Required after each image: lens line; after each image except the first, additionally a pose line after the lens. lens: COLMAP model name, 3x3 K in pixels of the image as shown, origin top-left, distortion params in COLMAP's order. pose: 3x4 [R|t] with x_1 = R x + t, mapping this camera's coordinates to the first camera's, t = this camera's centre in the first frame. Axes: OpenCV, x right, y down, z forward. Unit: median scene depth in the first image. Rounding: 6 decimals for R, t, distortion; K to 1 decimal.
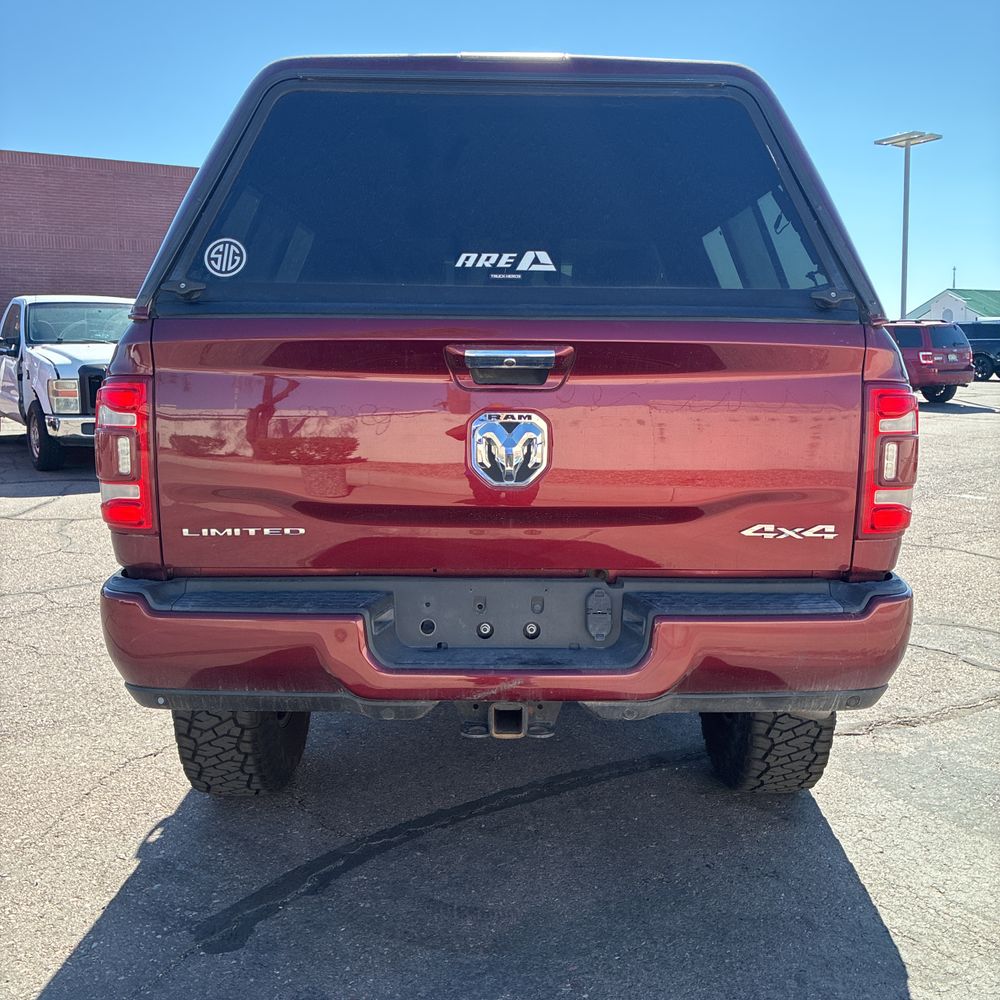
lens RADIAL K [[1012.2, 0, 519.9], [0, 1012.2, 497.1], [0, 0, 1]] dist [0.034668, -0.005451]
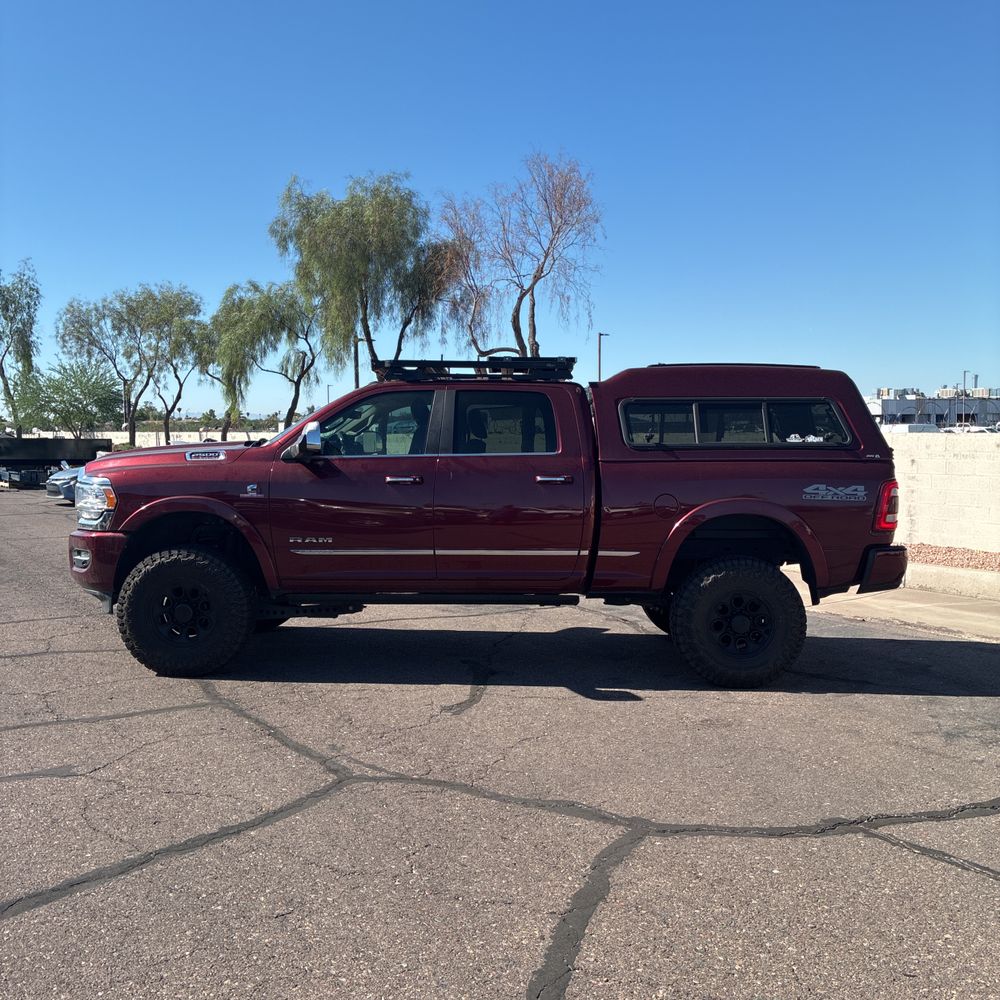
lens RADIAL K [[1014.6, 0, 502.0], [0, 1014.6, 497.4], [0, 0, 1]] dist [0.121863, -0.330135]
pose [[0.023595, -0.051772, 0.998380, -3.417710], [0.142096, 0.988693, 0.047911, -0.370178], [-0.989572, 0.140735, 0.030685, 2.041786]]
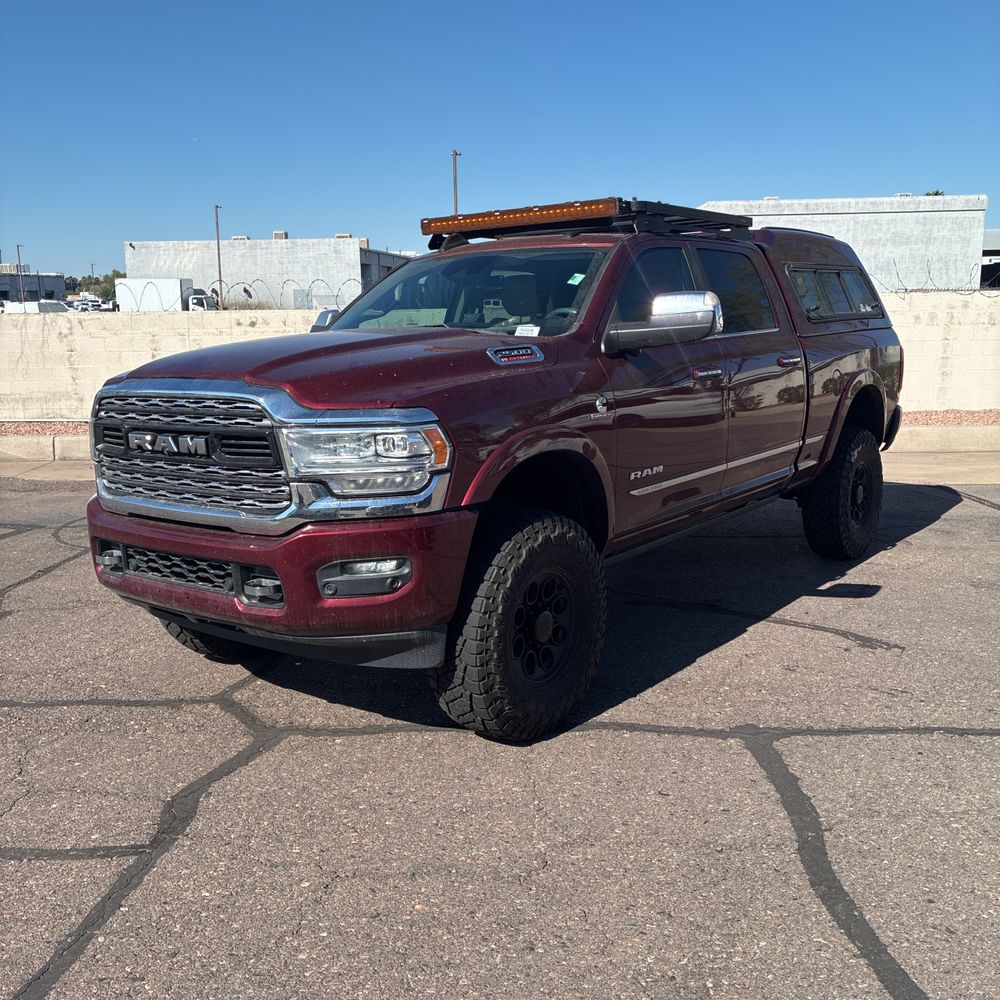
lens RADIAL K [[1014.2, 0, 511.0], [0, 1014.2, 503.3], [0, 0, 1]] dist [0.048391, -0.045161]
pose [[-0.785738, -0.093963, 0.611381, -1.473494], [0.115985, 0.948483, 0.294835, -0.742776], [-0.607588, 0.302574, -0.734361, 4.337506]]
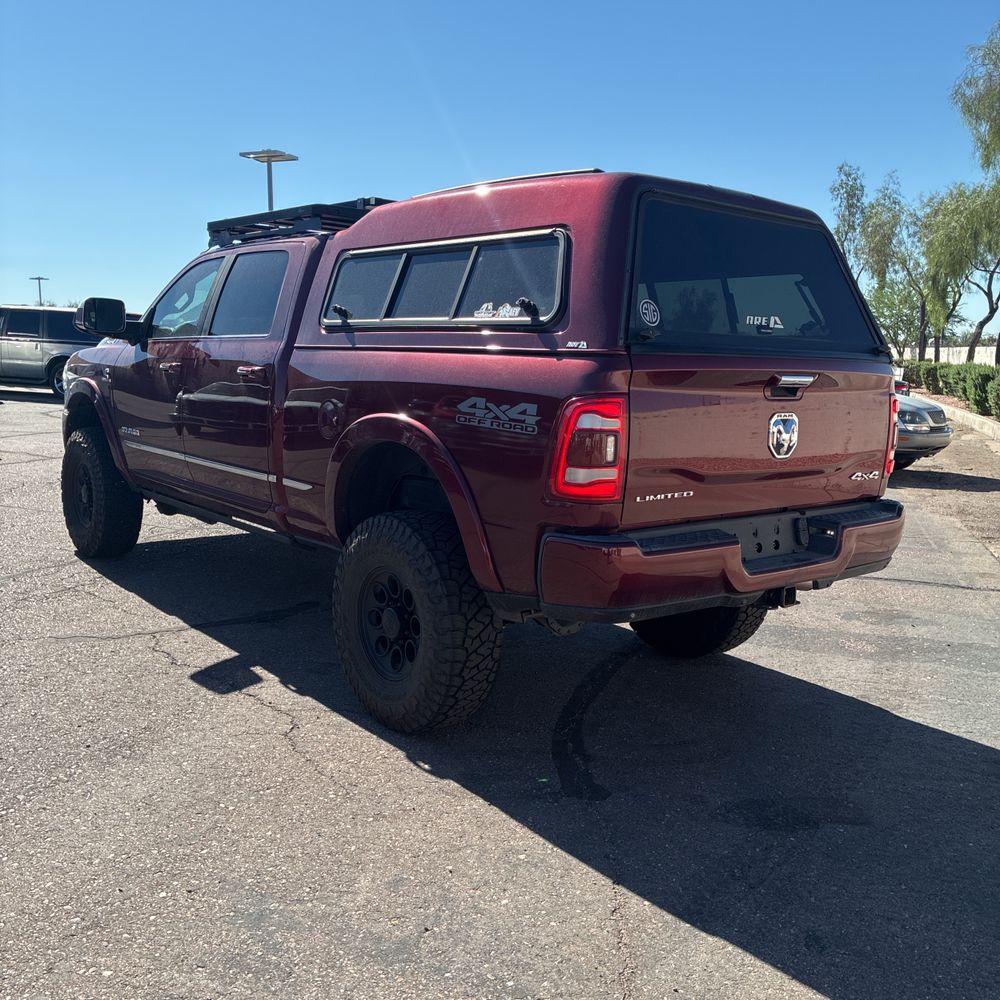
lens RADIAL K [[1006.9, 0, 513.5], [0, 1006.9, 501.2], [0, 0, 1]] dist [0.043930, -0.042888]
pose [[0.773408, -0.072893, 0.629704, -1.379062], [0.065671, 0.997235, 0.034780, -0.025168], [-0.630498, 0.014454, 0.776056, -0.014125]]
